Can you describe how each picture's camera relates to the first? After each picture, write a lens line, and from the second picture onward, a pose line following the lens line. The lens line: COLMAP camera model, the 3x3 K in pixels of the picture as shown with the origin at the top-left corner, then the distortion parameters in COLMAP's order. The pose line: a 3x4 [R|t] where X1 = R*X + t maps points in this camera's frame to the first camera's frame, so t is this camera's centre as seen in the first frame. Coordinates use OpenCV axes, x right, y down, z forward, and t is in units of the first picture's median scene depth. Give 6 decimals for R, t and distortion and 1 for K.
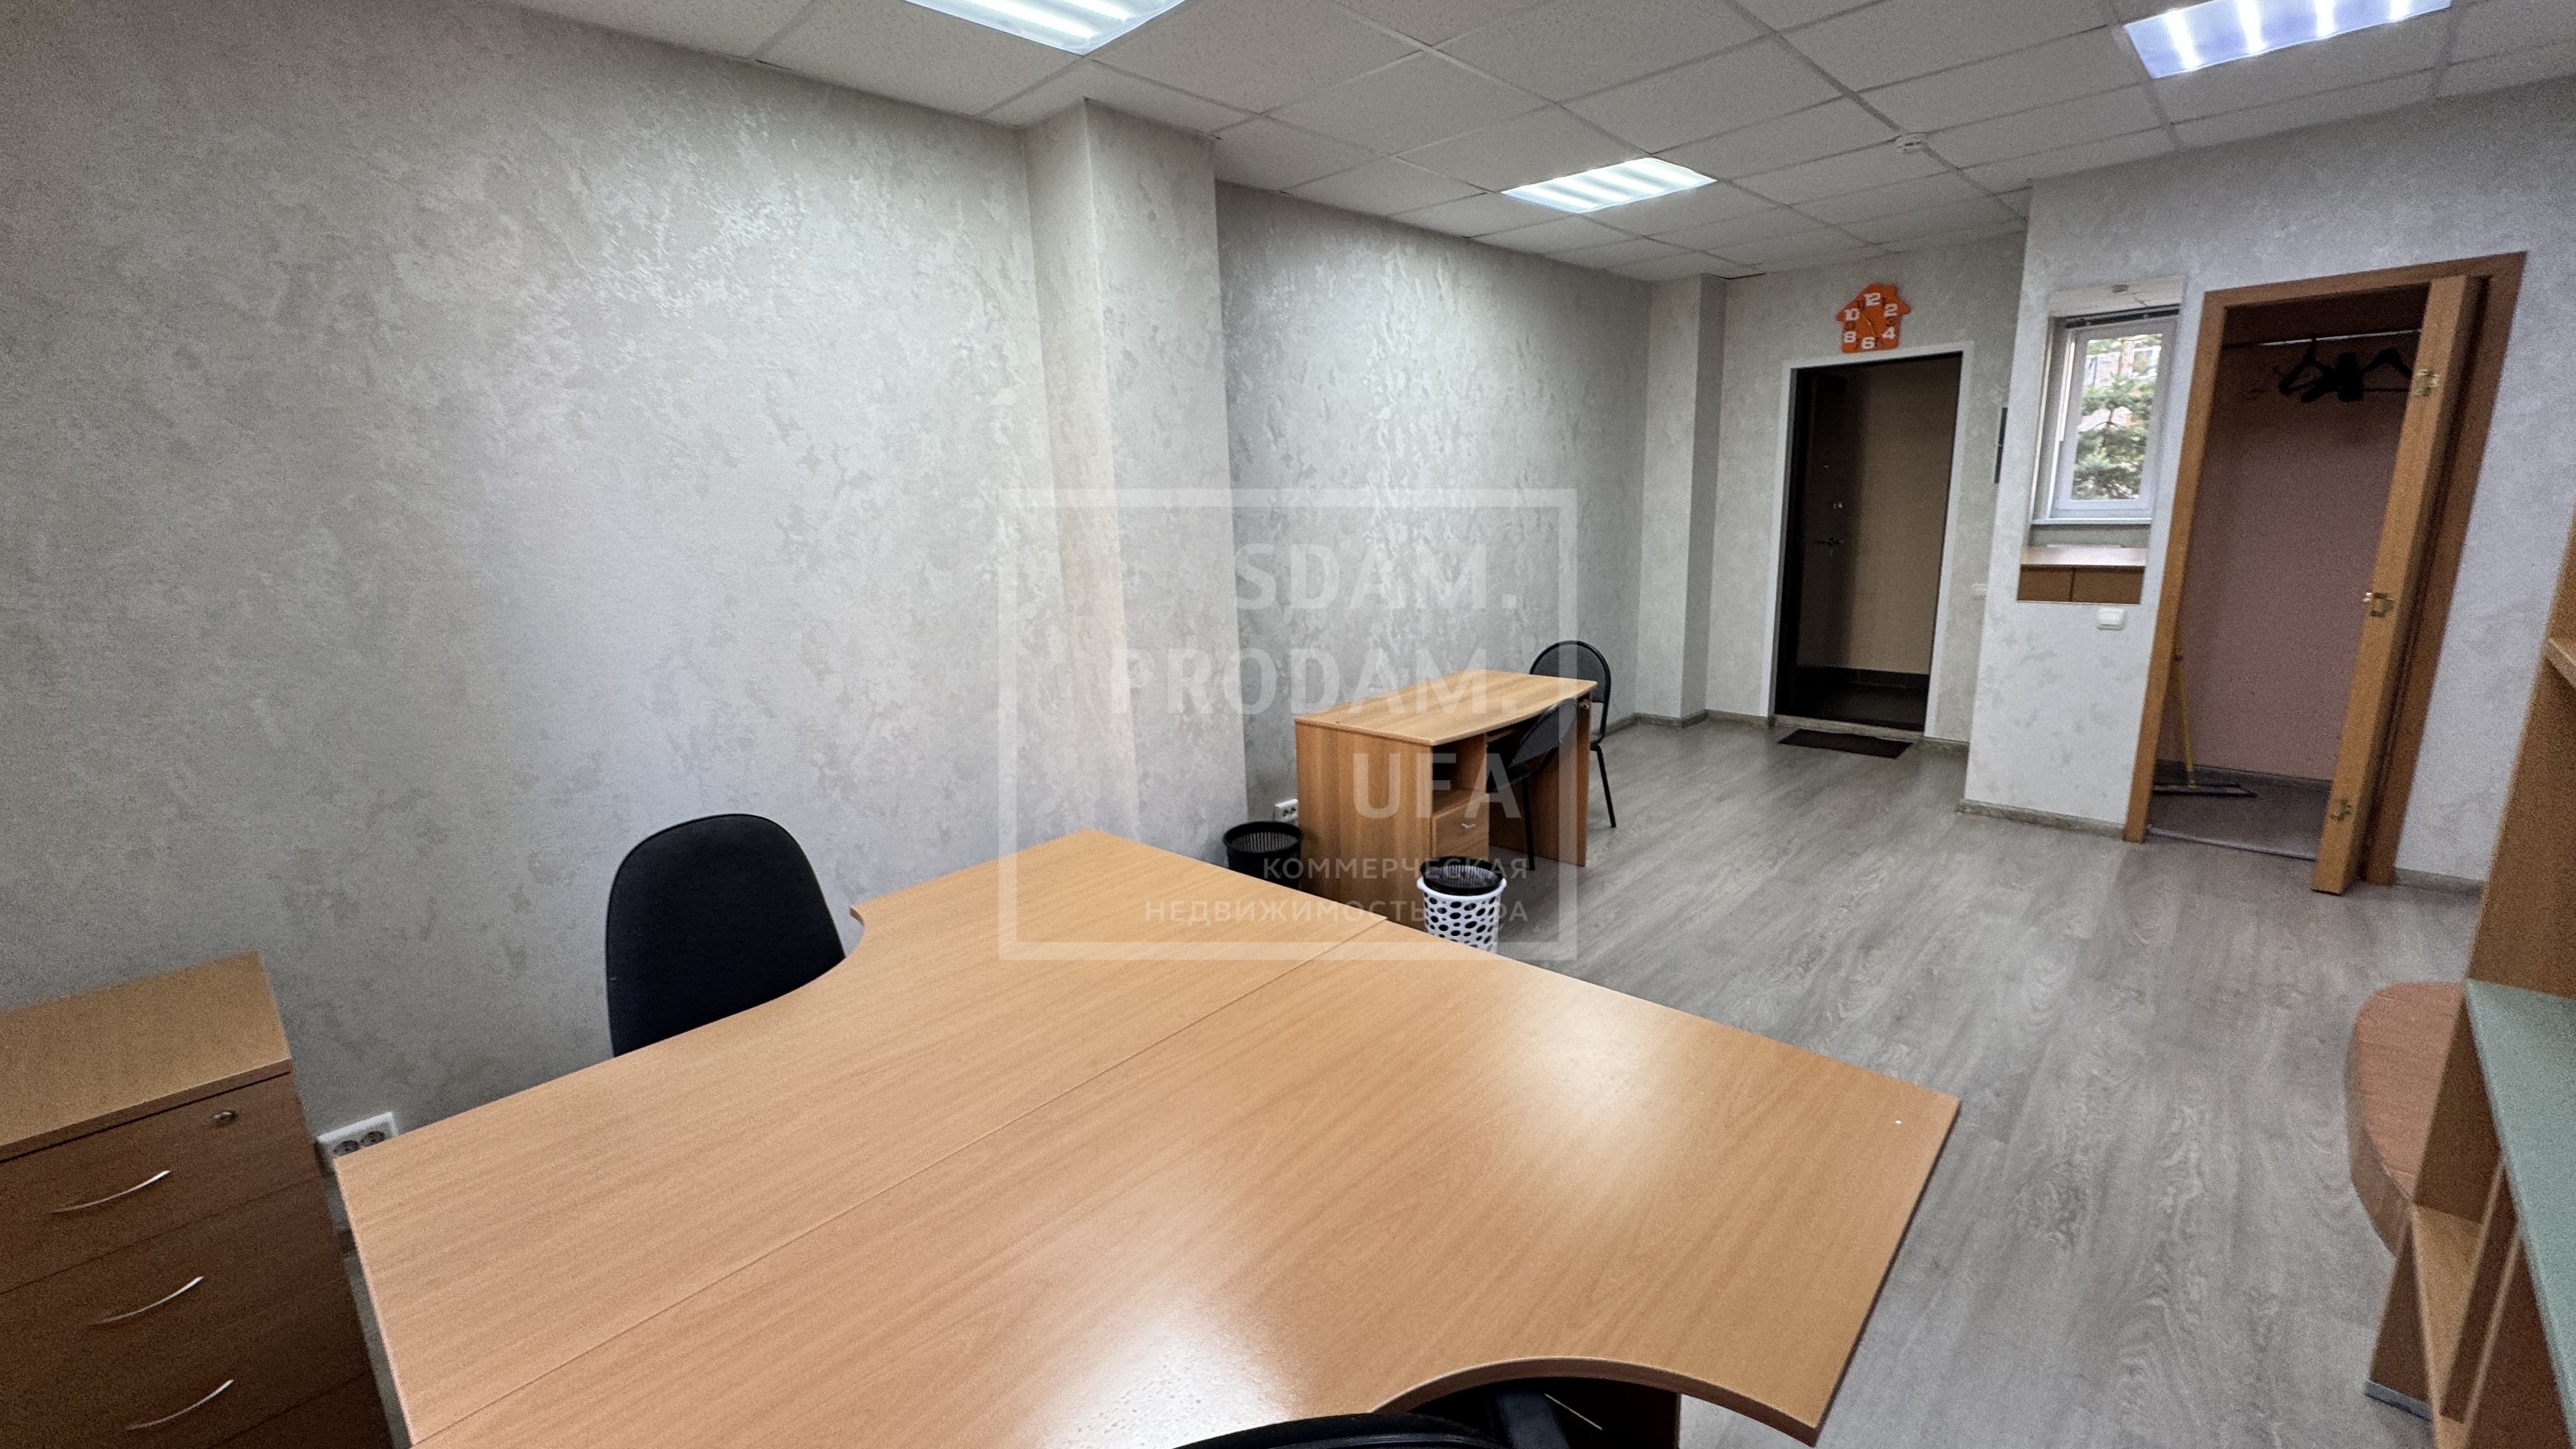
lens RADIAL K [[1041.1, 0, 1281.7], [0, 1041.1, 720.0], [0, 0, 1]] dist [0.013665, 0.000050]
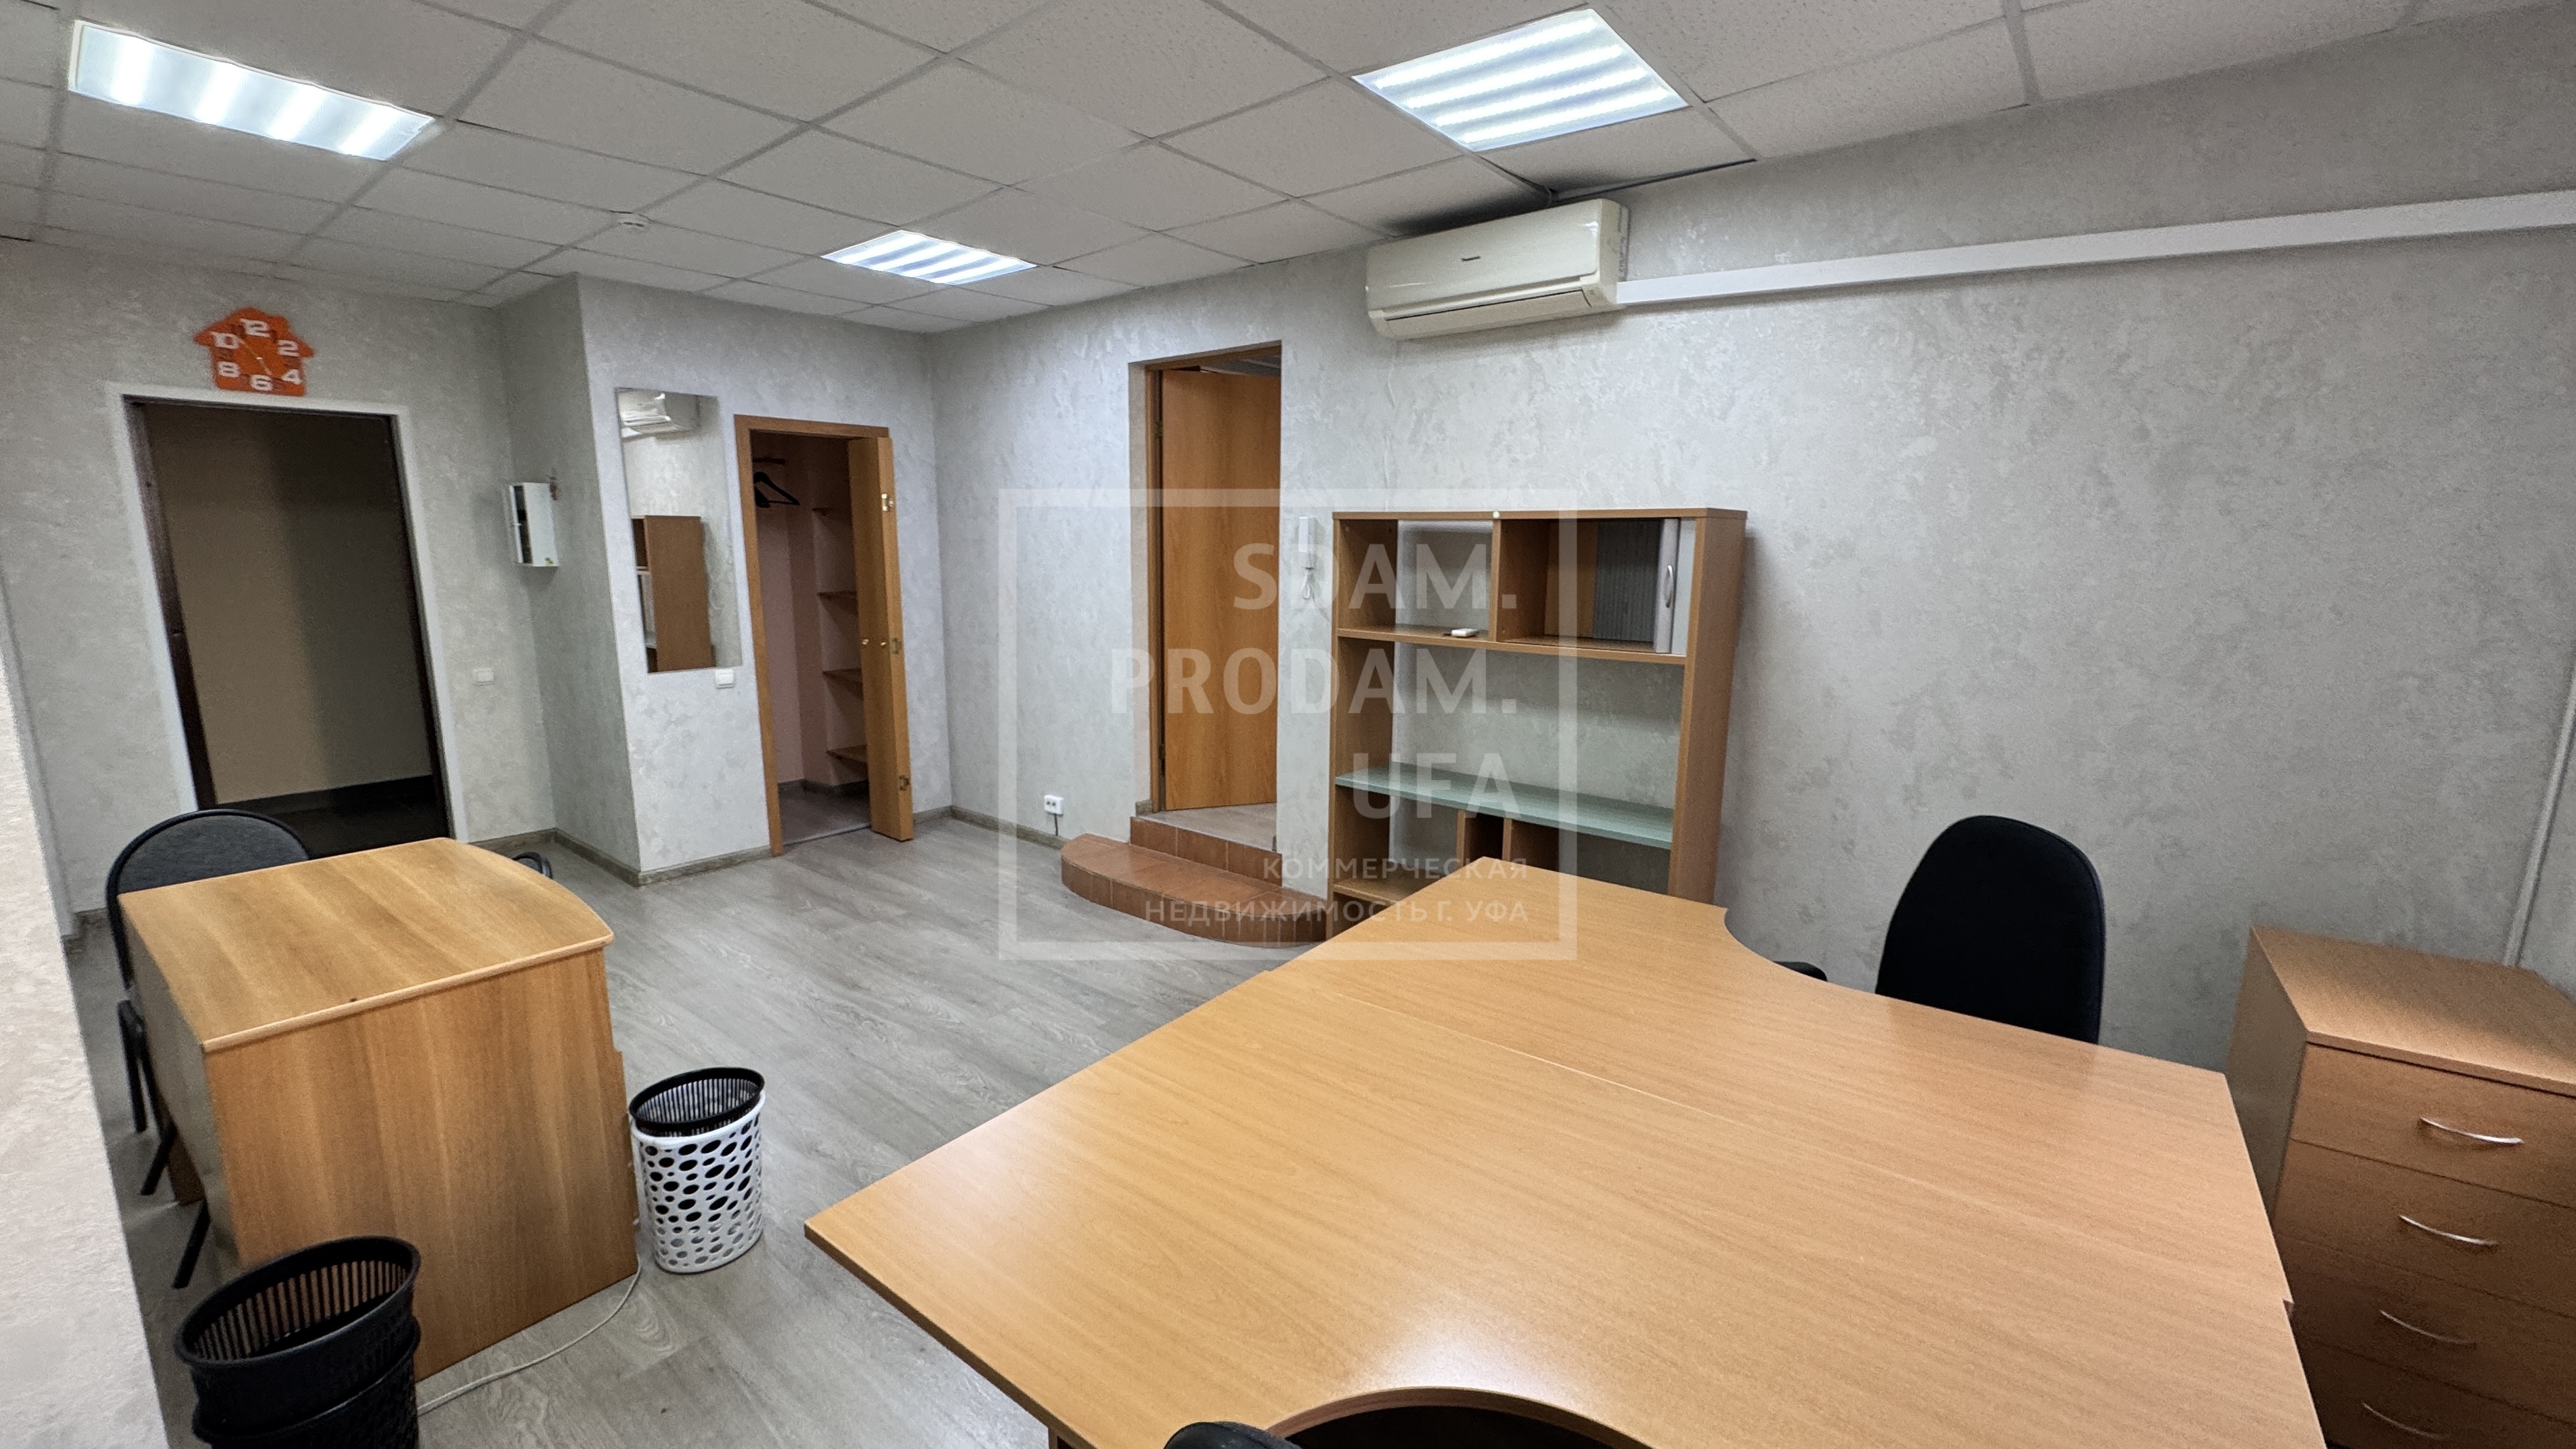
lens RADIAL K [[1041.1, 0, 1281.7], [0, 1041.1, 720.0], [0, 0, 1]] dist [0.013665, 0.000050]
pose [[-0.094078, -0.136678, 0.986138, -0.403968], [0.216191, 0.964090, 0.154247, -0.093806], [-0.971808, 0.227705, -0.061151, 0.460269]]
